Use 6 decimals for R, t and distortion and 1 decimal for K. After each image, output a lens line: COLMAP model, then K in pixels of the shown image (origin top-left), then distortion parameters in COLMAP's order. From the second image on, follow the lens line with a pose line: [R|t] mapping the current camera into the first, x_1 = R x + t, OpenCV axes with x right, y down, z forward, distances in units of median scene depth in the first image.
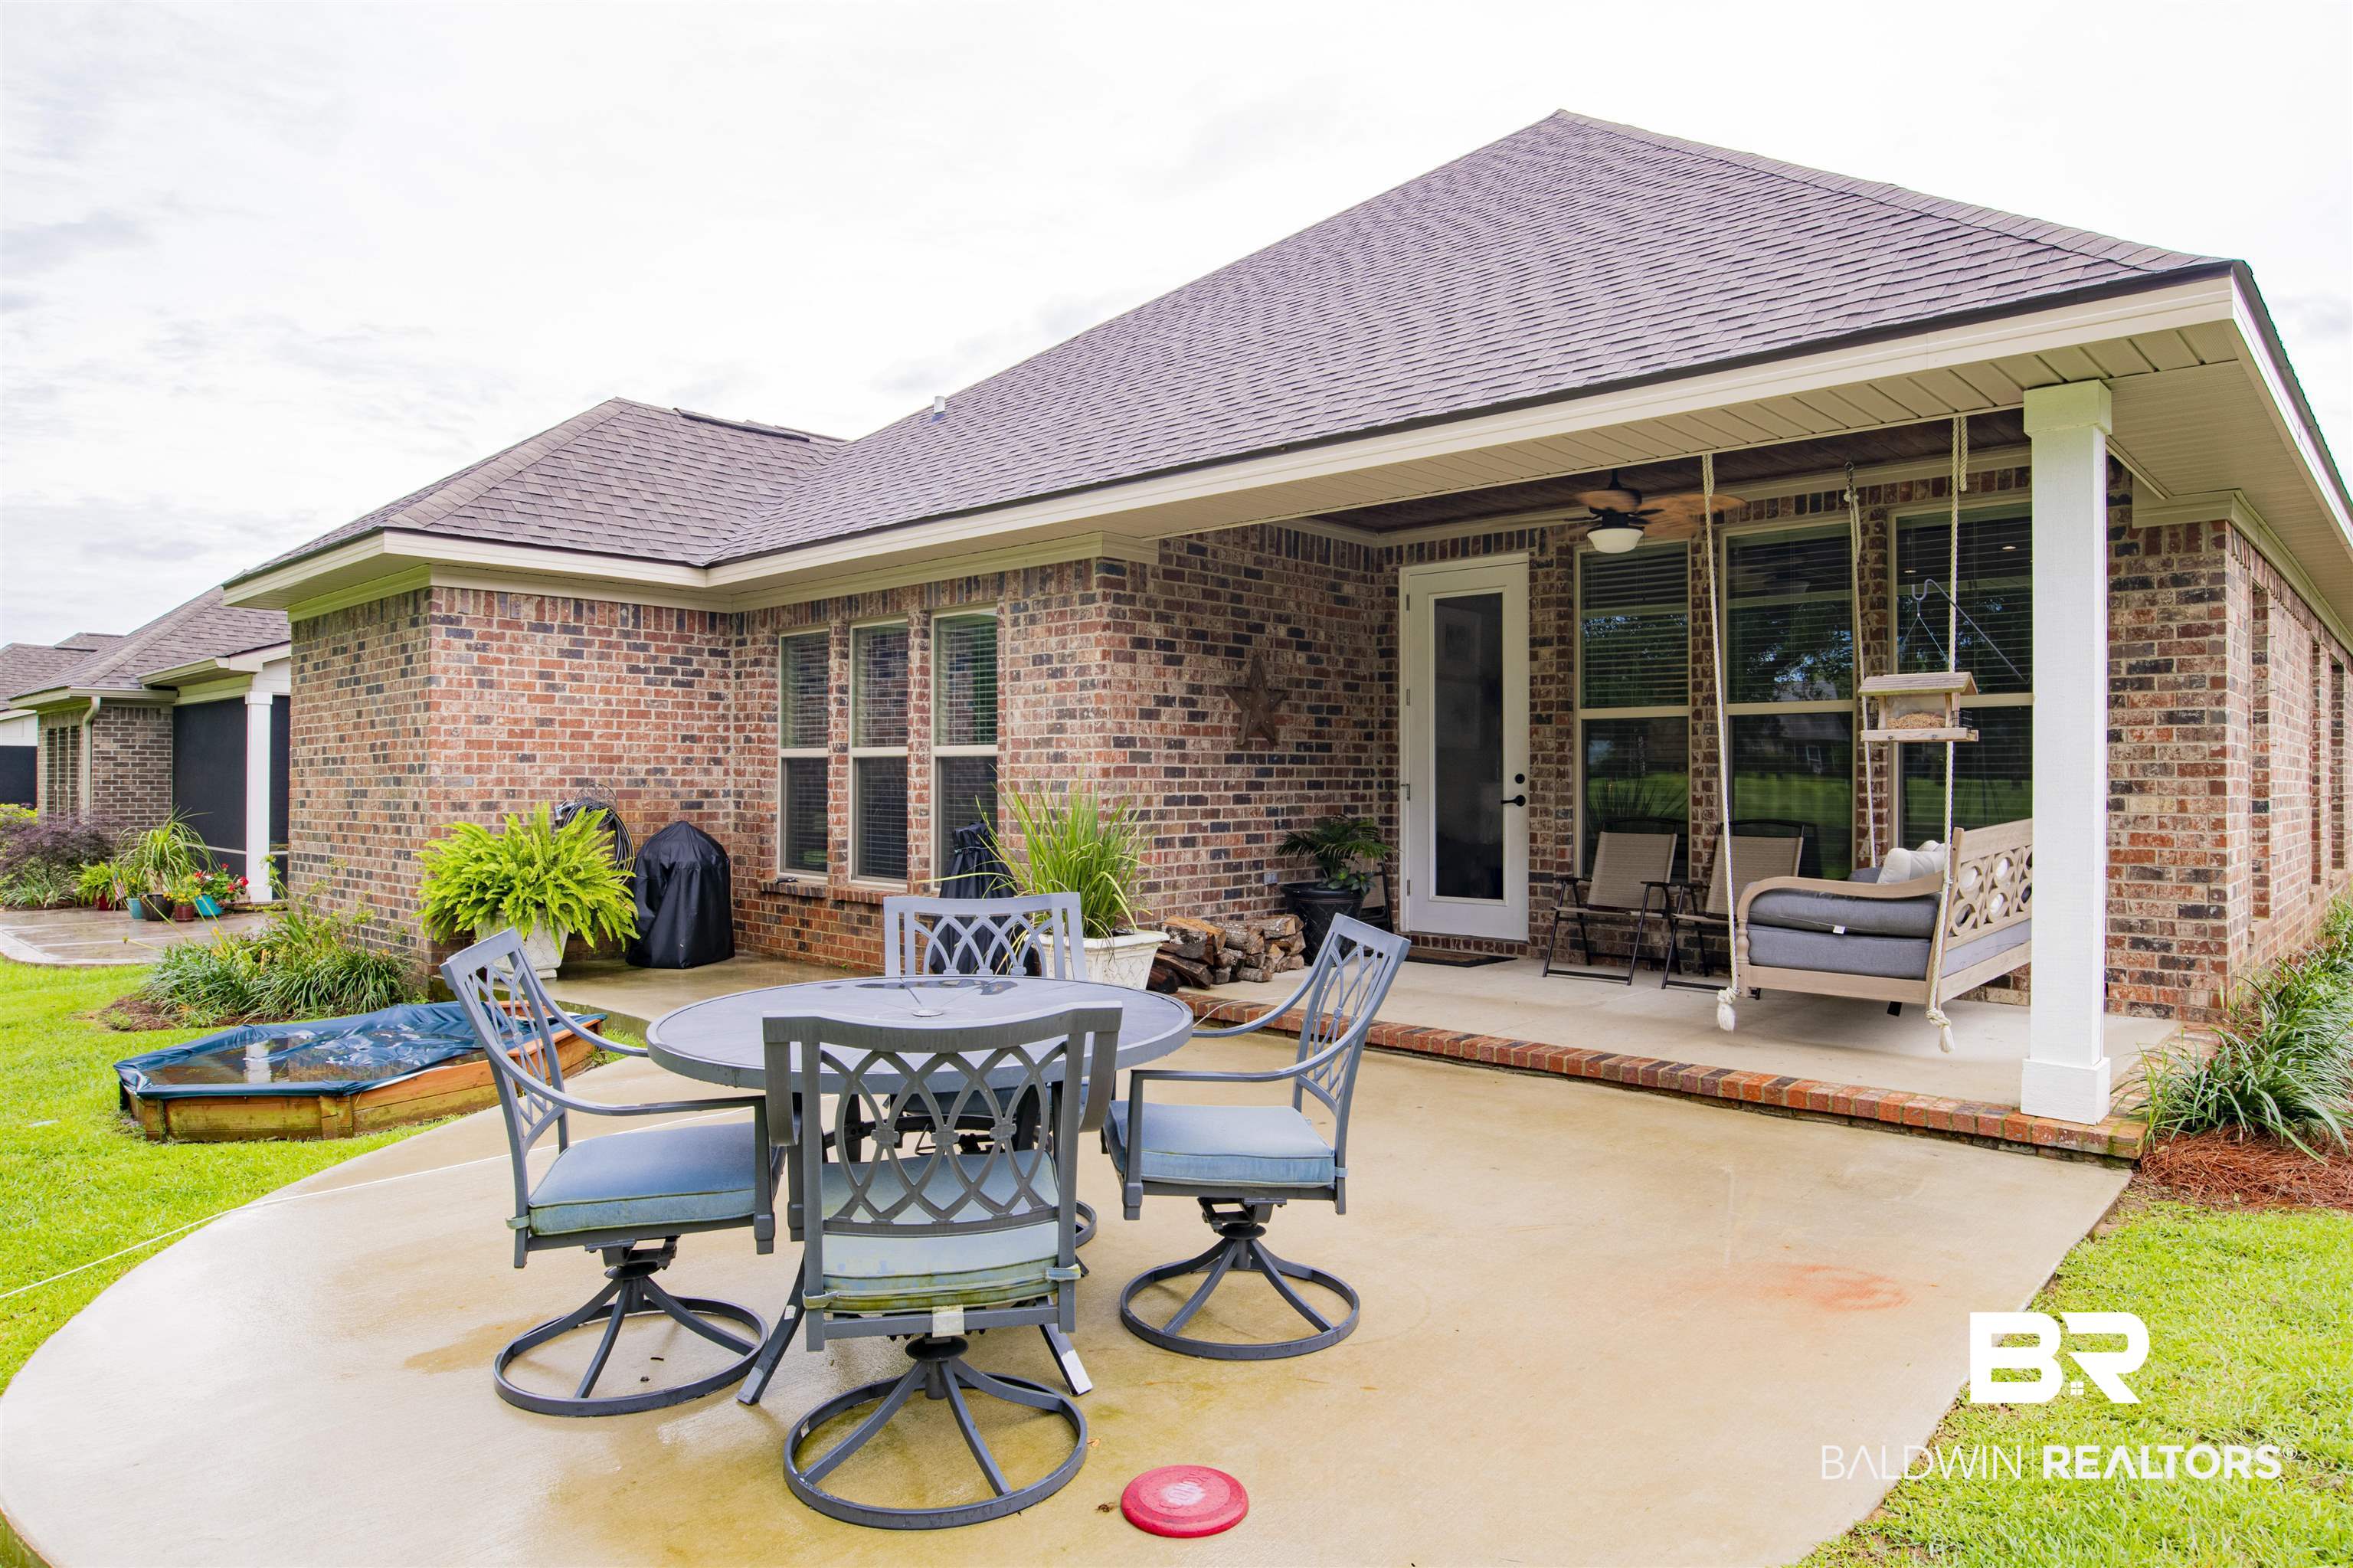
lens RADIAL K [[1436.8, 0, 1175.6], [0, 1436.8, 777.6], [0, 0, 1]] dist [-0.055968, 0.030683]
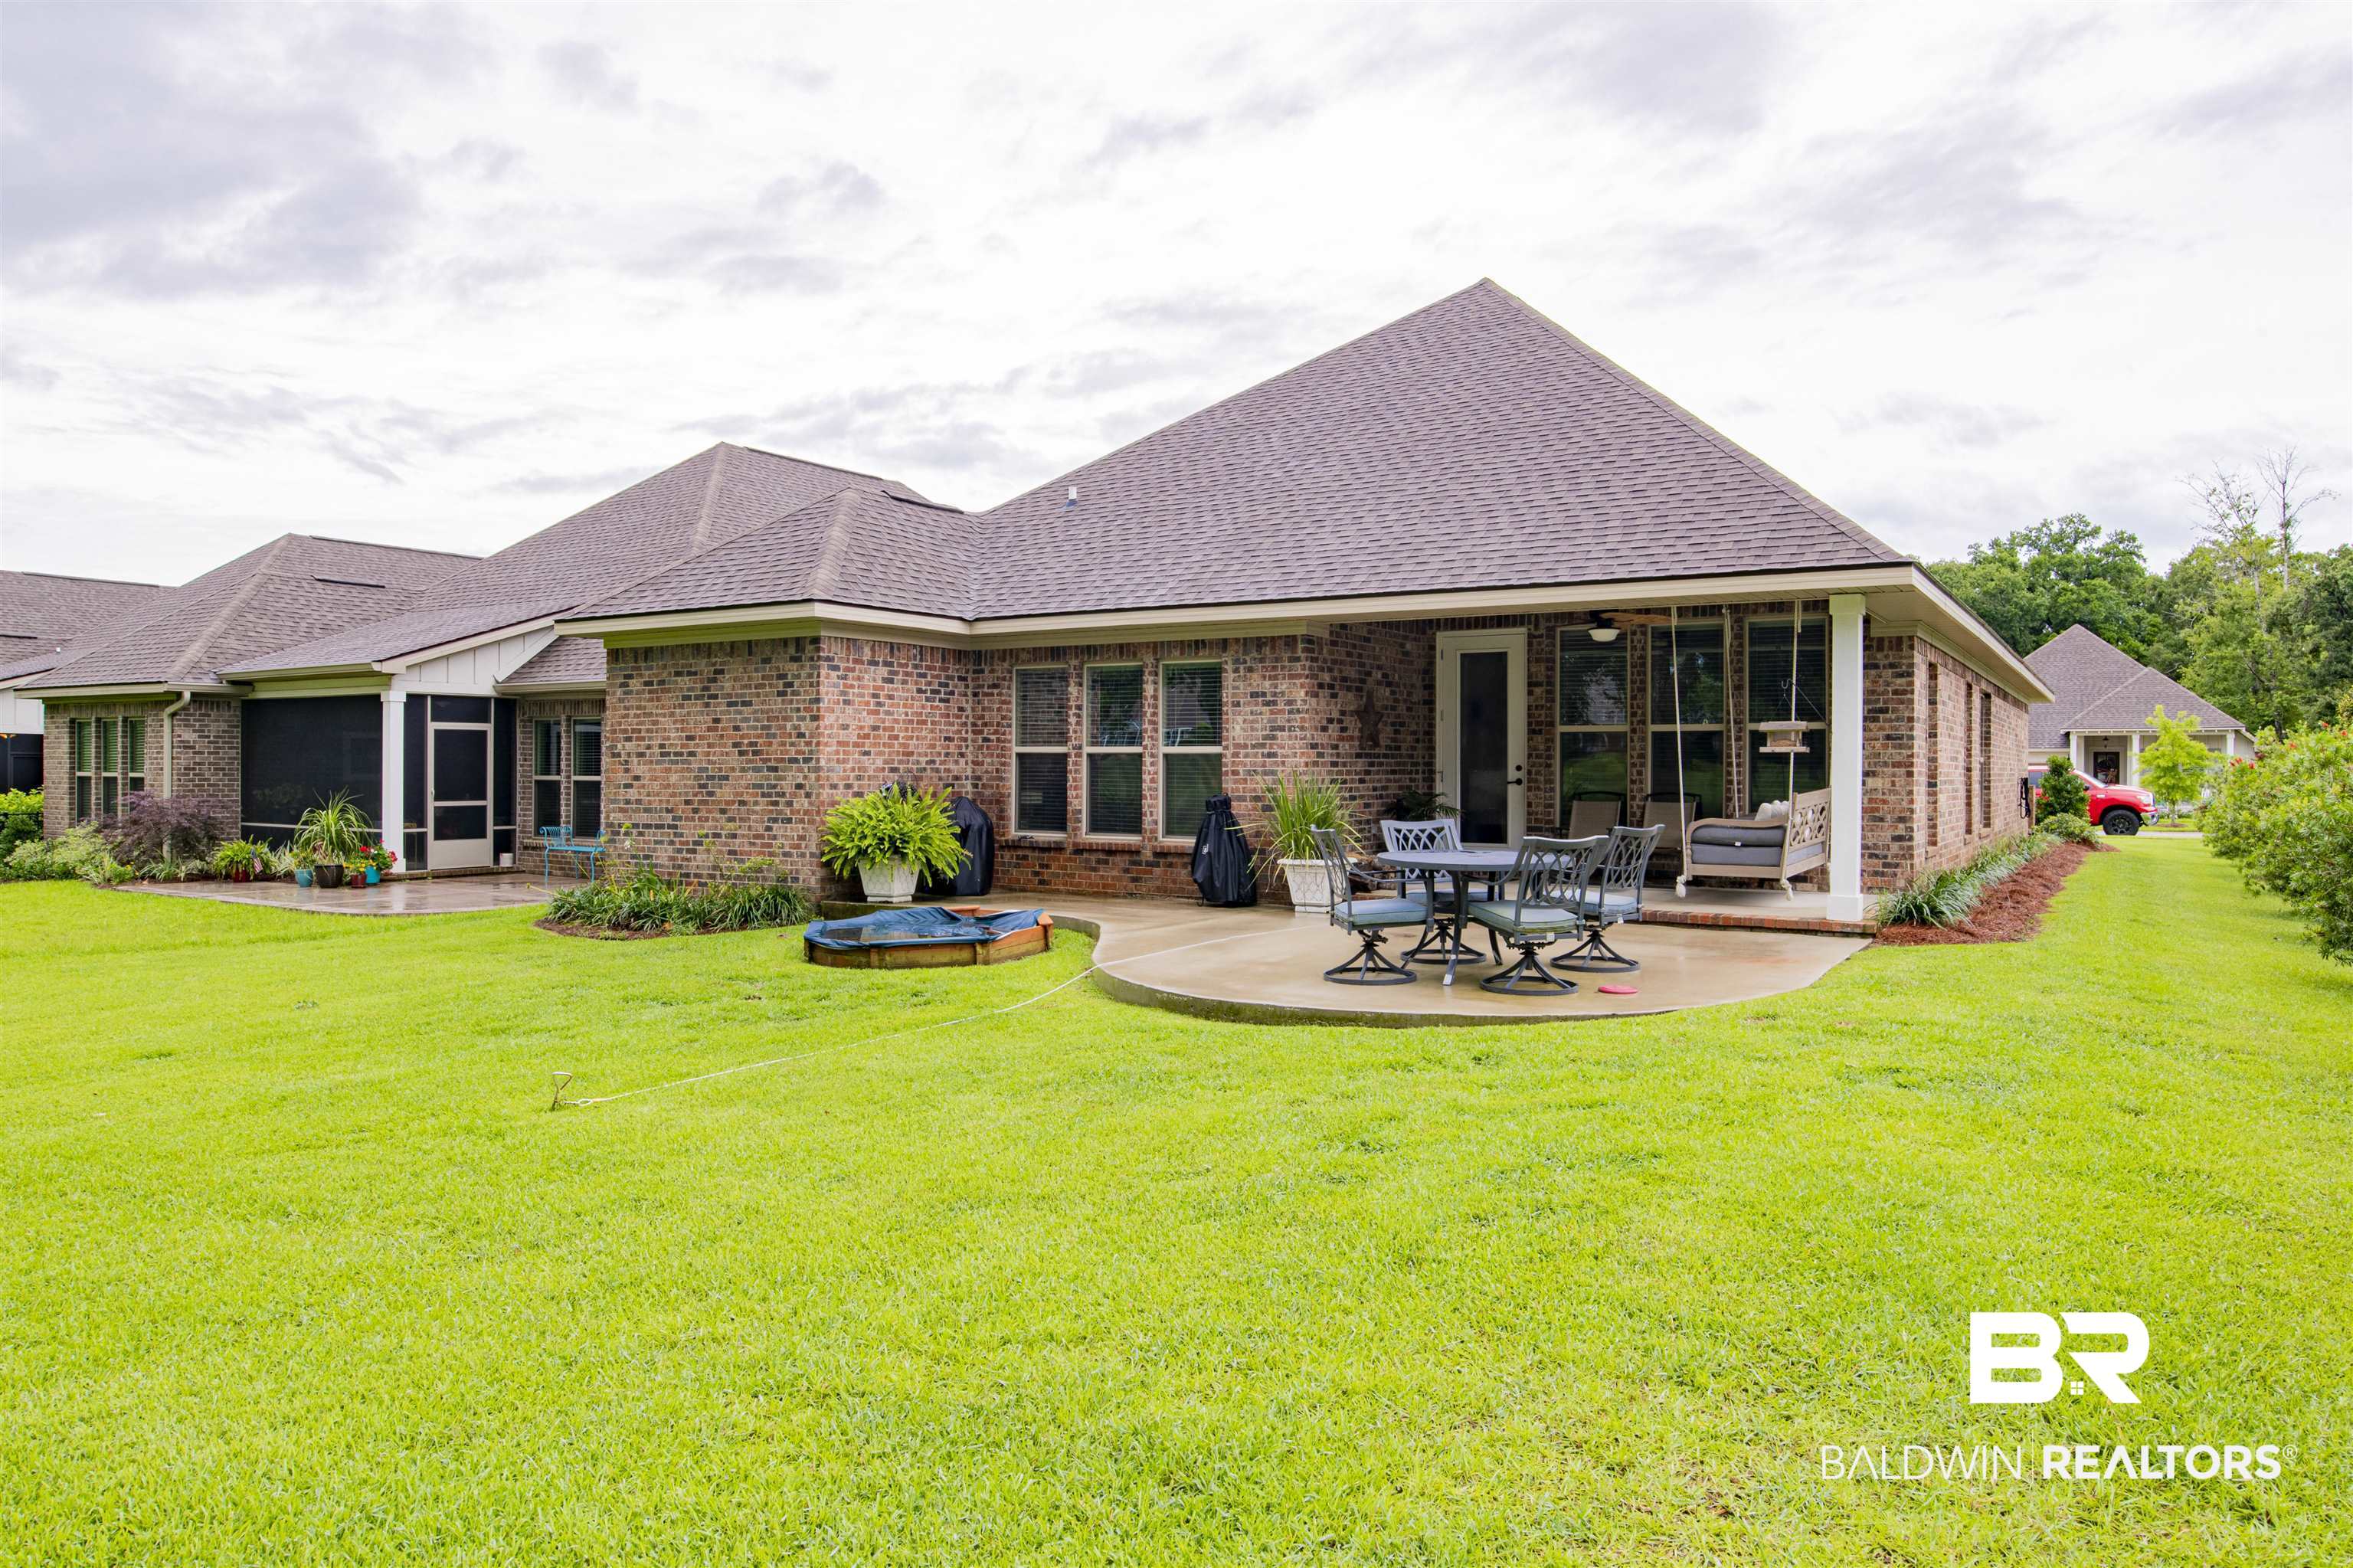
lens RADIAL K [[1543.9, 0, 1178.8], [0, 1543.9, 779.3], [0, 0, 1]] dist [-0.050090, 0.033257]
pose [[0.983432, -0.000150, 0.181280, -0.462009], [-0.001594, 0.999954, 0.009475, -0.002624], [-0.181273, -0.009607, 0.983386, -0.650637]]
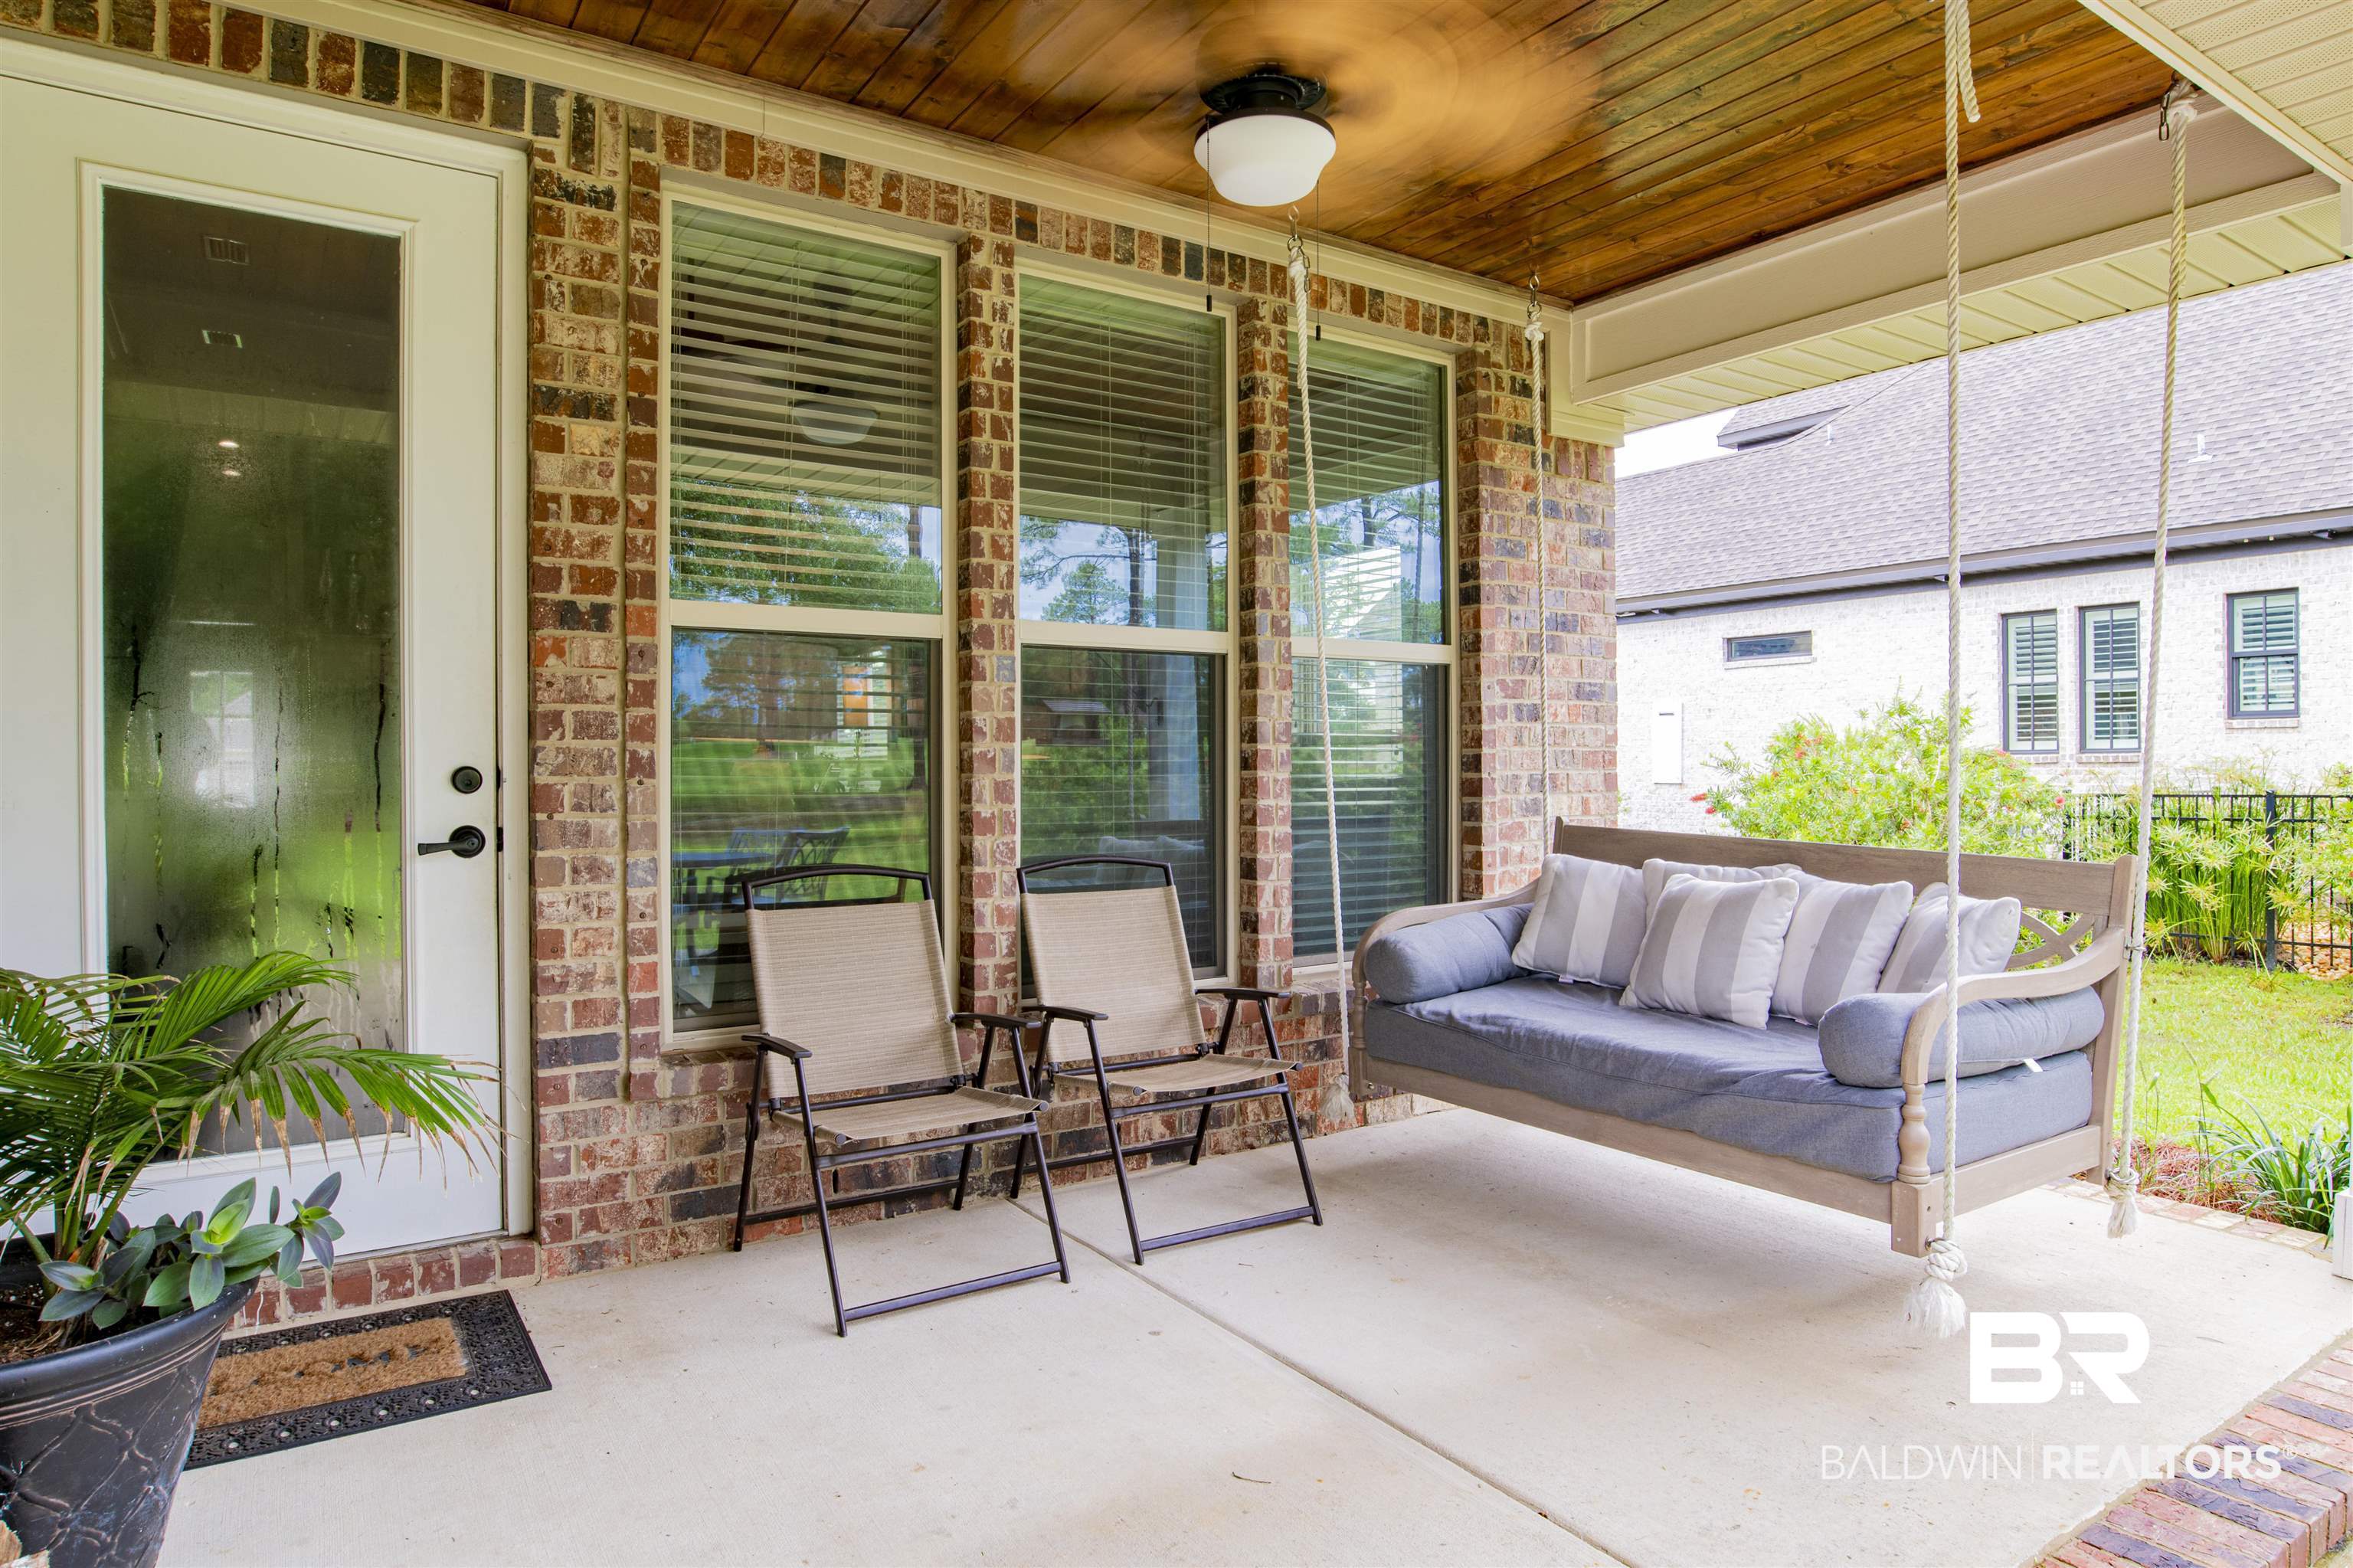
lens RADIAL K [[1371.5, 0, 1183.4], [0, 1371.5, 782.0], [0, 0, 1]] dist [-0.048196, 0.018021]
pose [[0.224962, -0.011893, 0.974295, -0.047119], [0.002561, 0.999929, 0.011615, -0.002072], [-0.974364, -0.000117, 0.224976, 0.773656]]
